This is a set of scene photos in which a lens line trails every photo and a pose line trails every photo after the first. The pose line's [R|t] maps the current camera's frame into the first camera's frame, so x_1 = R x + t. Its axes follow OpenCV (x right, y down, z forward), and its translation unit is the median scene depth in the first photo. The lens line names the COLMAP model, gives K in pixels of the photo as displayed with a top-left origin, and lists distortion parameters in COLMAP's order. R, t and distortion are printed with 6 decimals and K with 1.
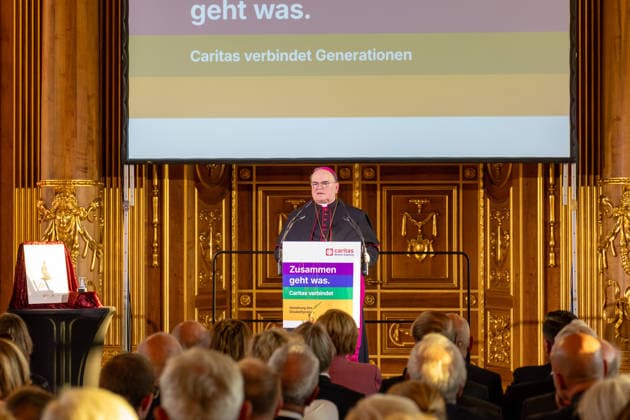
lens RADIAL K [[1903.4, 0, 315.0], [0, 1903.4, 210.0], [0, 0, 1]] dist [0.045010, -0.250375]
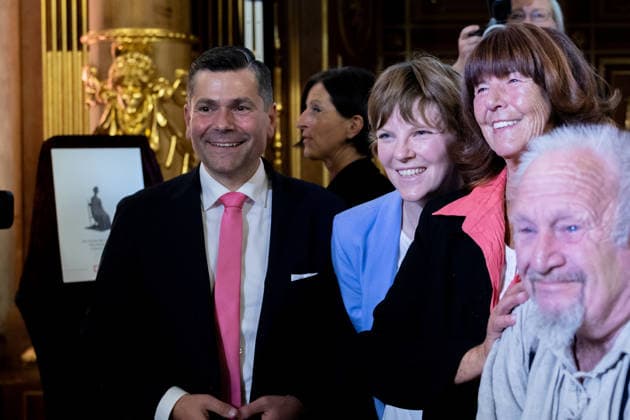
lens RADIAL K [[1103.2, 0, 315.0], [0, 1103.2, 210.0], [0, 0, 1]] dist [0.022873, 0.059543]
pose [[0.998660, -0.004370, 0.051562, -0.090710], [0.000281, 0.996871, 0.079047, 0.010901], [-0.051746, -0.078927, 0.995537, 0.643373]]
